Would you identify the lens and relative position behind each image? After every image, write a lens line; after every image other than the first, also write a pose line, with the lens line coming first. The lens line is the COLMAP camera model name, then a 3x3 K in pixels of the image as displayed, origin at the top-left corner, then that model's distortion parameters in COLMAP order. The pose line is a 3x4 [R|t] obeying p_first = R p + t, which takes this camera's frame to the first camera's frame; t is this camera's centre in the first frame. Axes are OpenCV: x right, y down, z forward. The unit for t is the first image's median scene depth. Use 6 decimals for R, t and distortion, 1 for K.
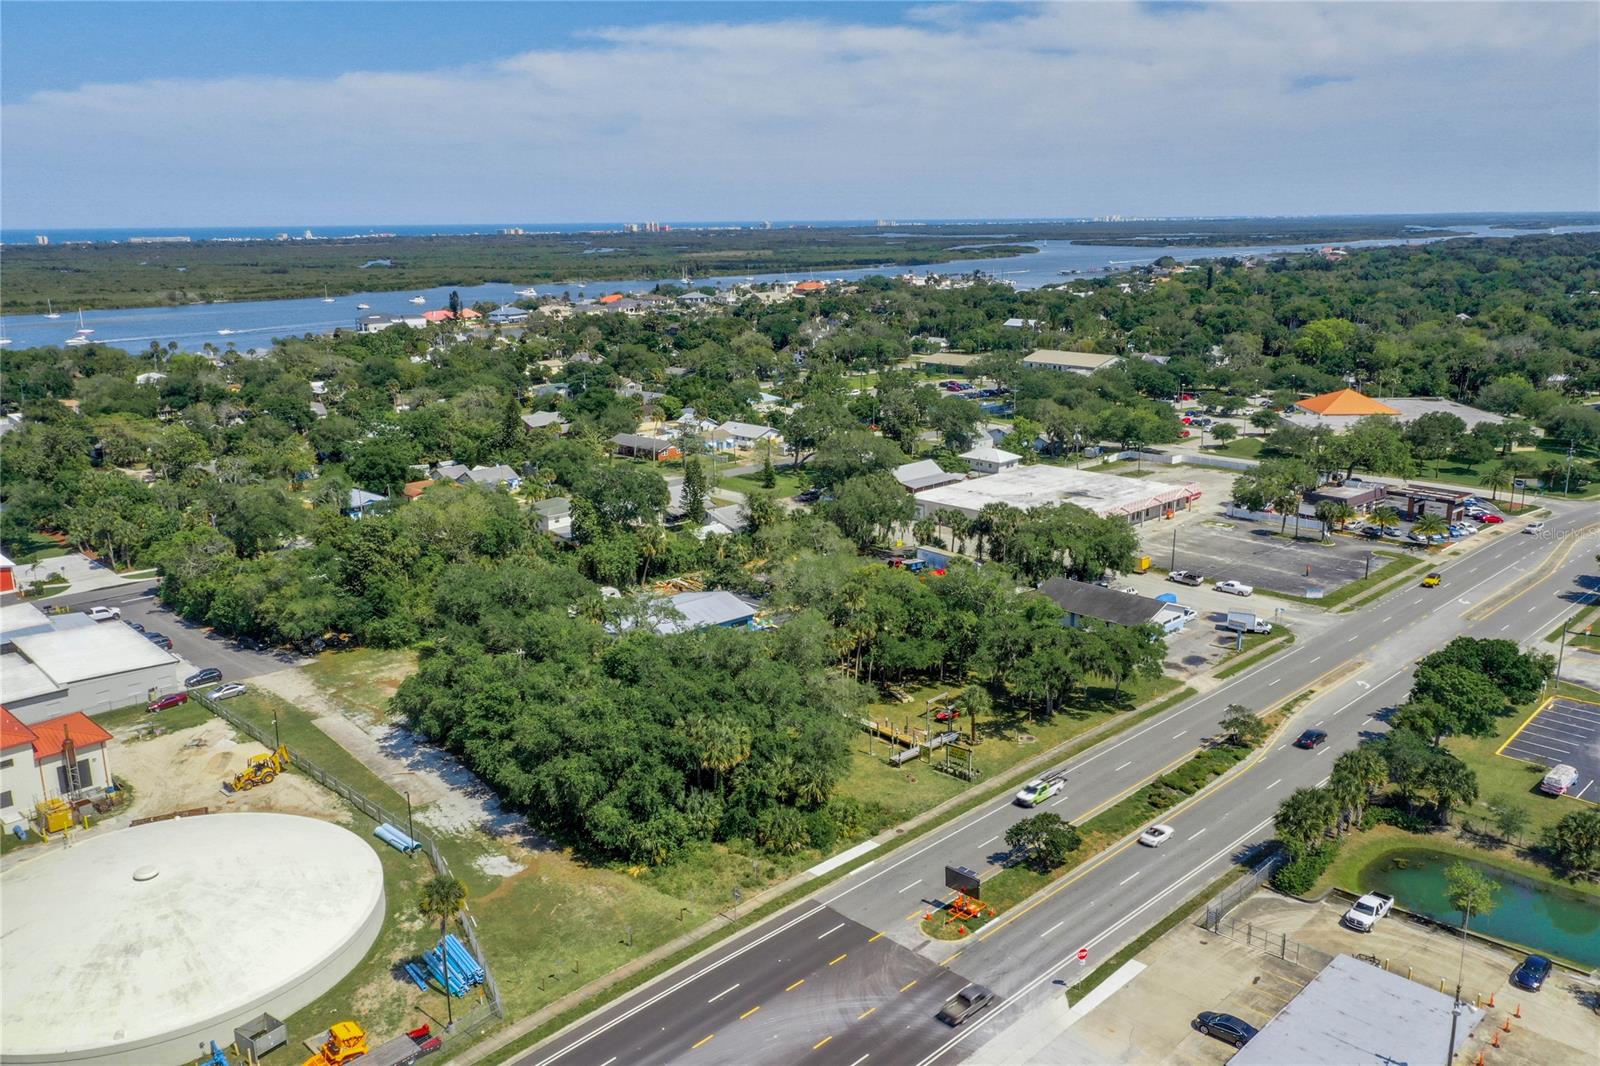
lens RADIAL K [[1263.4, 0, 800.0], [0, 1263.4, 533.0], [0, 0, 1]] dist [0.008922, -0.004466]
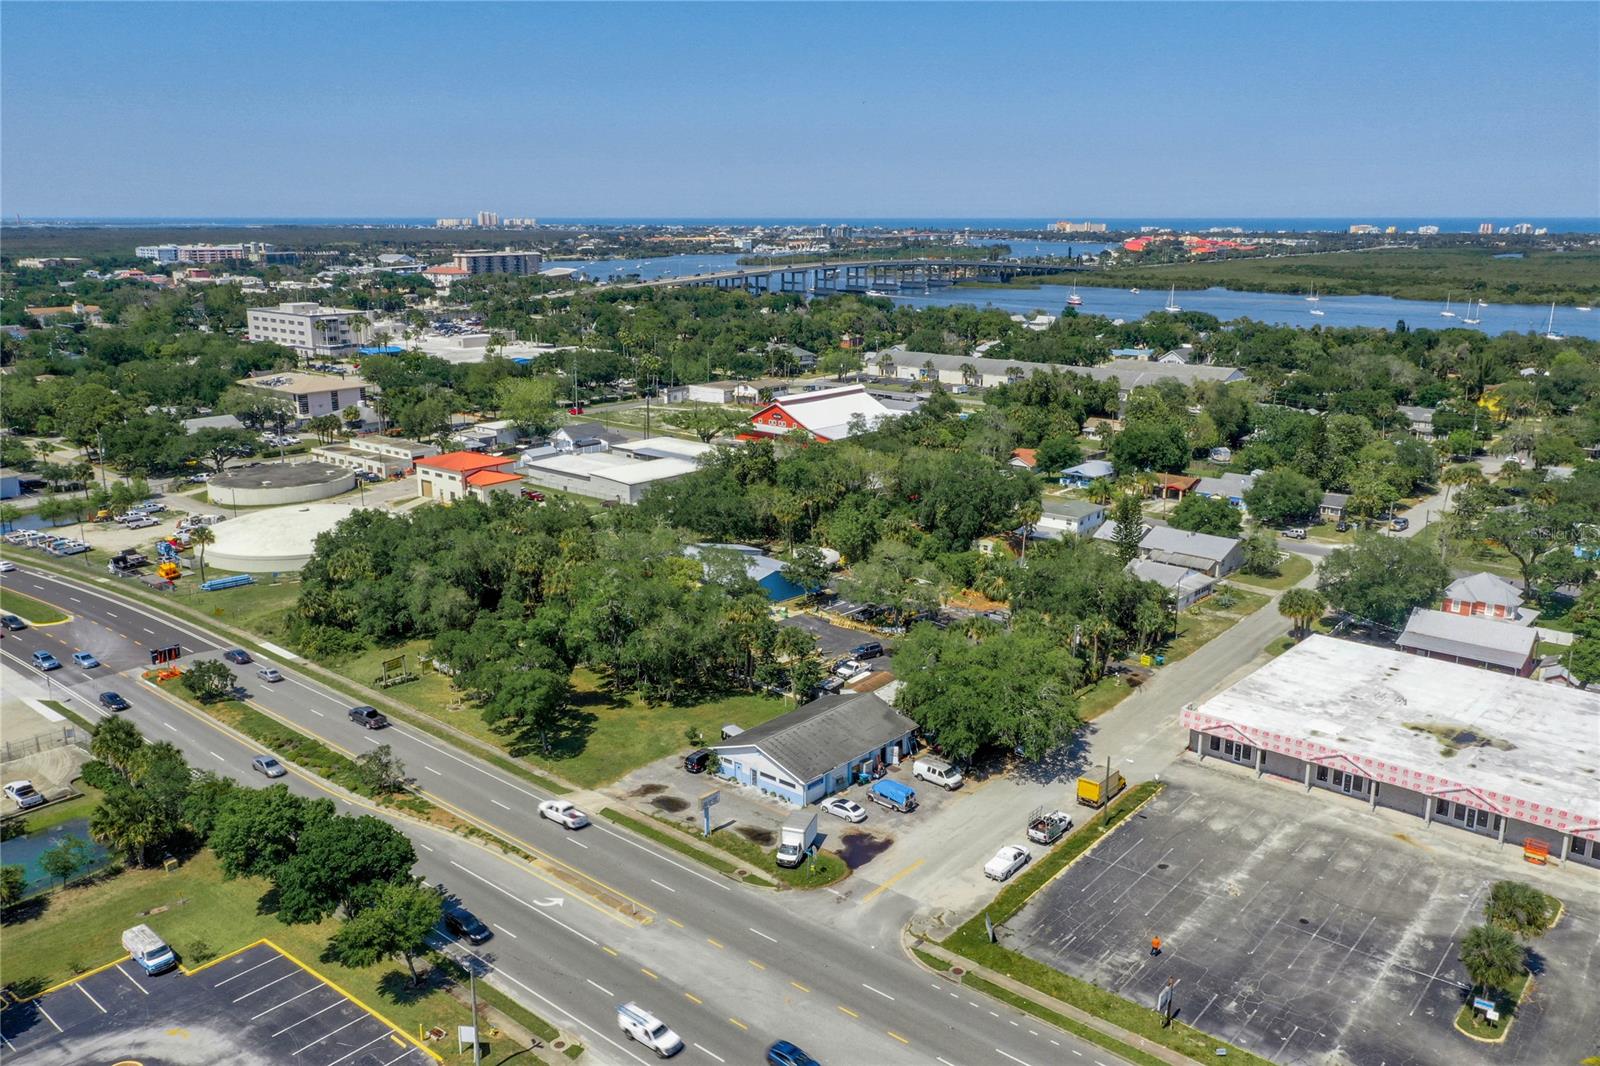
lens RADIAL K [[1260.0, 0, 800.0], [0, 1260.0, 533.0], [0, 0, 1]] dist [0.004519, -0.000395]
pose [[0.076535, 0.255720, -0.963717, 1.163102], [-0.242099, 0.942392, 0.230835, -0.282757], [0.967228, 0.215648, 0.134036, 1.092489]]
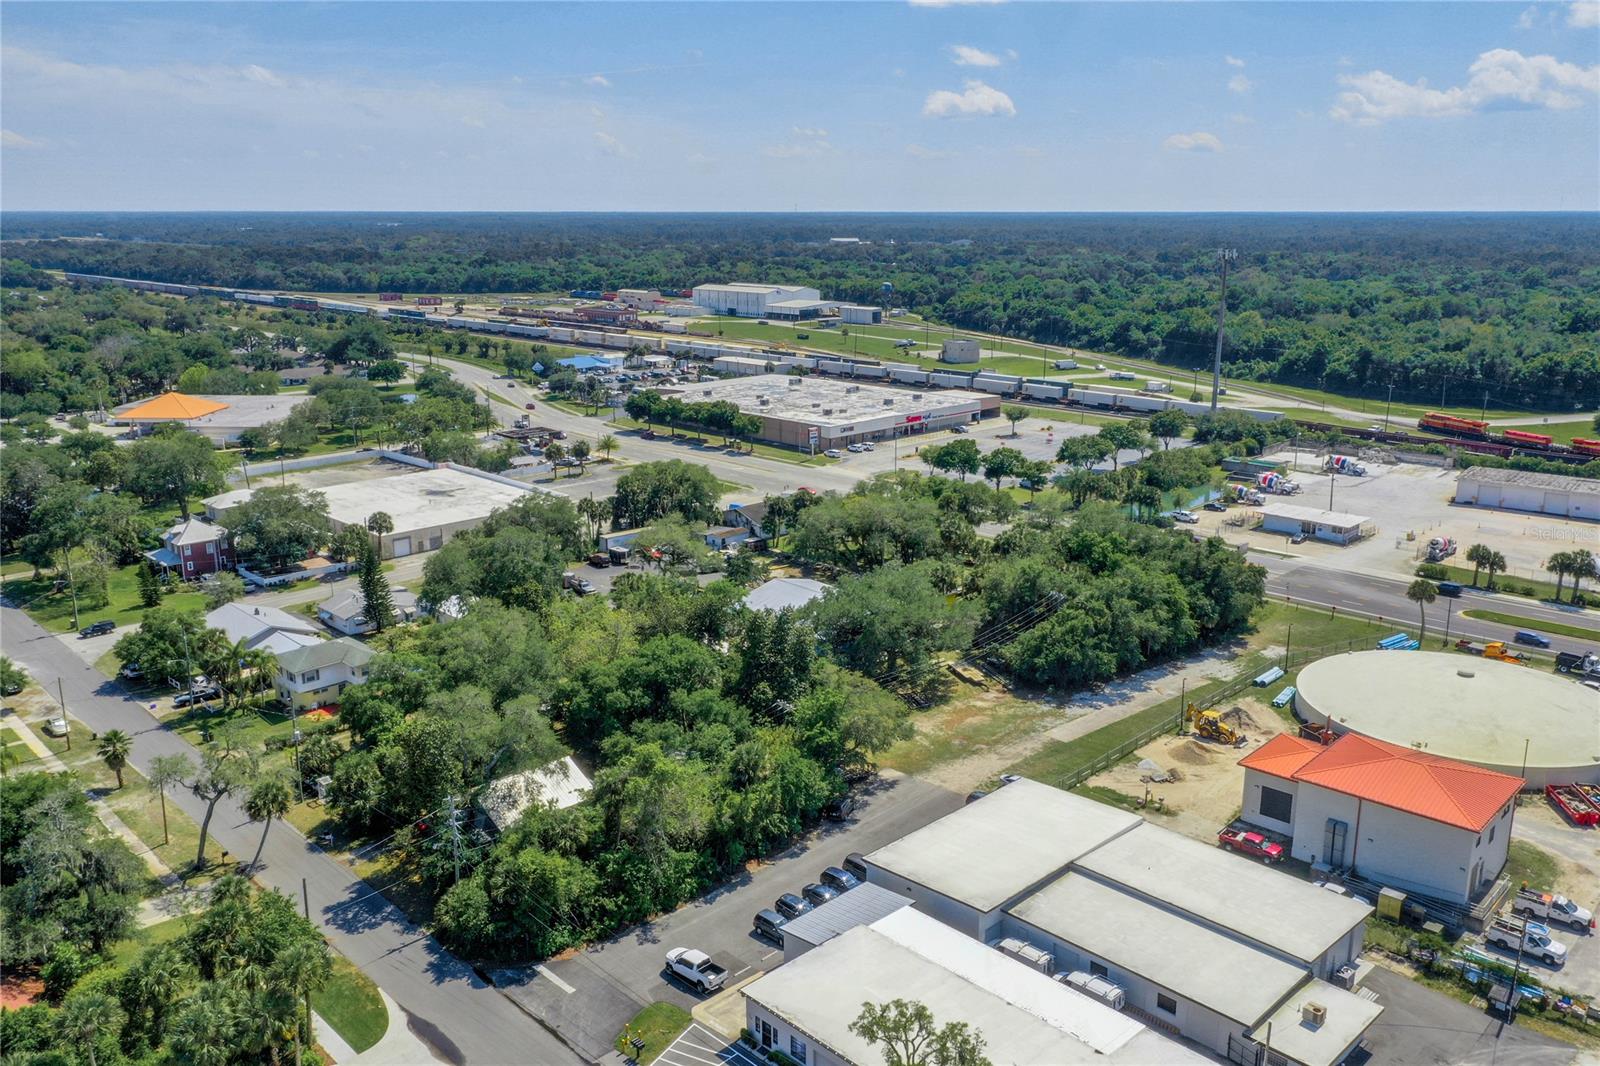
lens RADIAL K [[1260.0, 0, 800.0], [0, 1260.0, 533.0], [0, 0, 1]] dist [0.004519, -0.000395]
pose [[-0.023634, -0.233181, 0.972146, -1.268501], [0.235461, 0.943763, 0.232097, -0.258118], [-0.971596, 0.234388, 0.032600, 1.158112]]
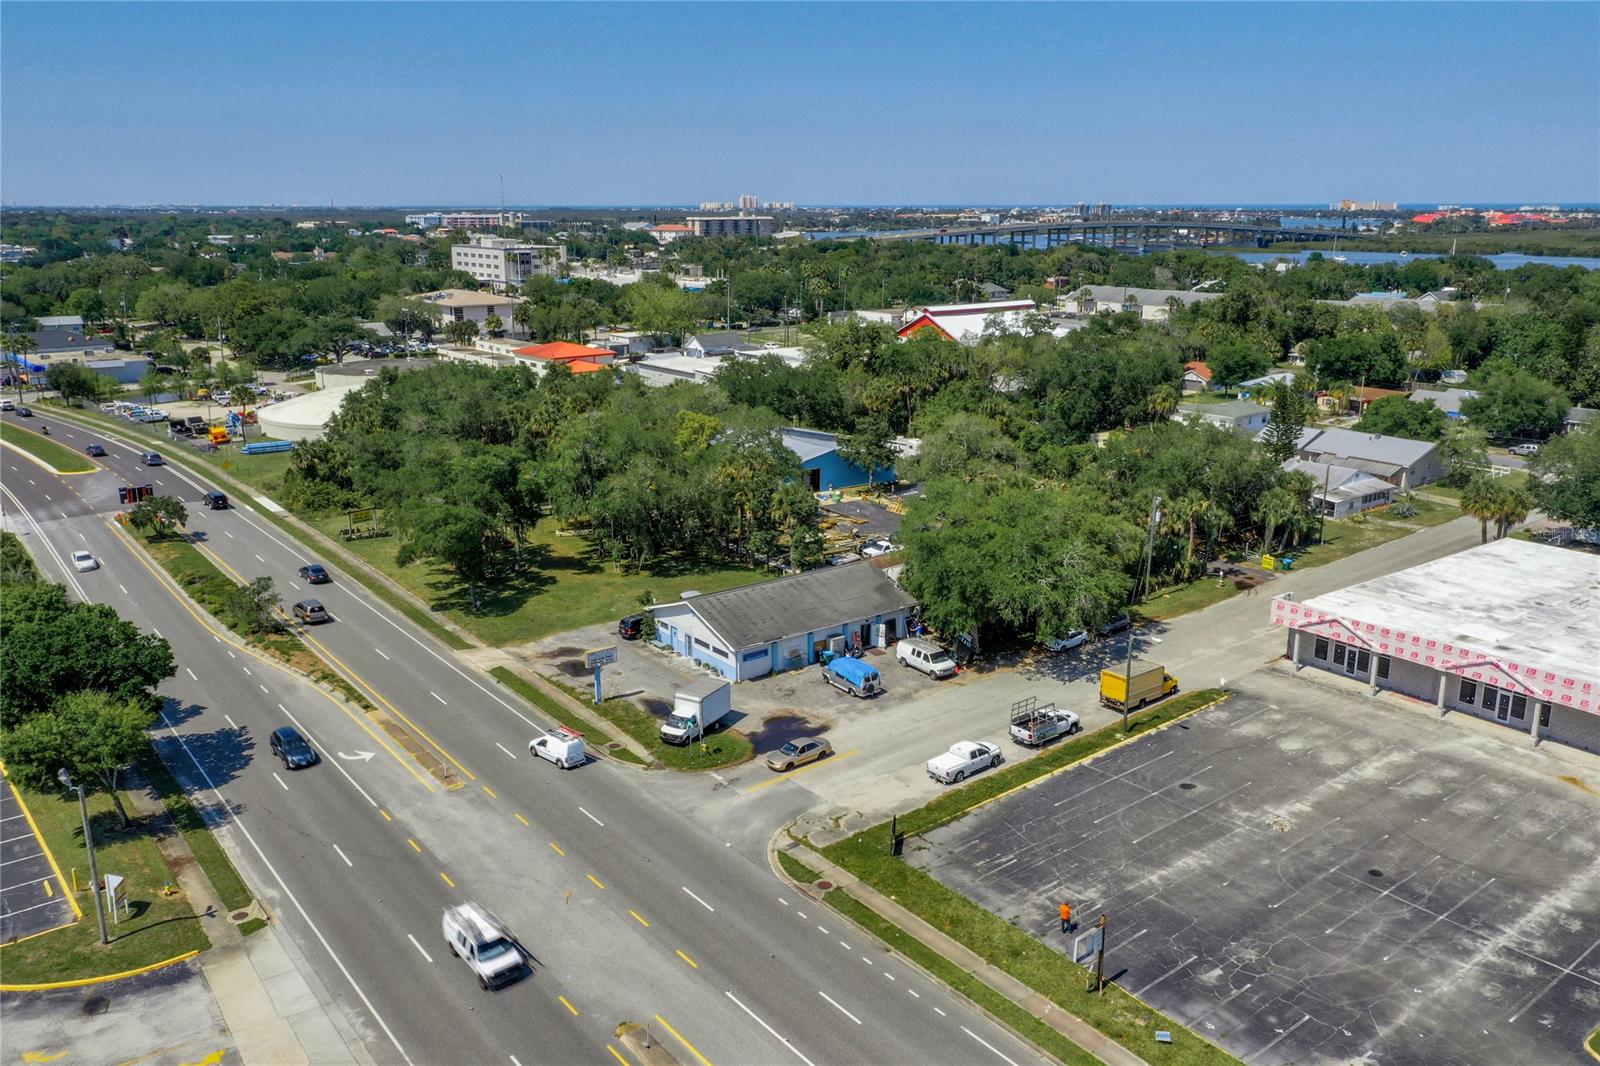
lens RADIAL K [[1263.4, 0, 800.0], [0, 1263.4, 533.0], [0, 0, 1]] dist [0.008922, -0.004466]
pose [[-0.123887, 0.263107, -0.956779, 0.997137], [-0.236954, 0.928469, 0.286004, -0.181138], [0.963589, 0.262145, -0.052681, 1.298190]]
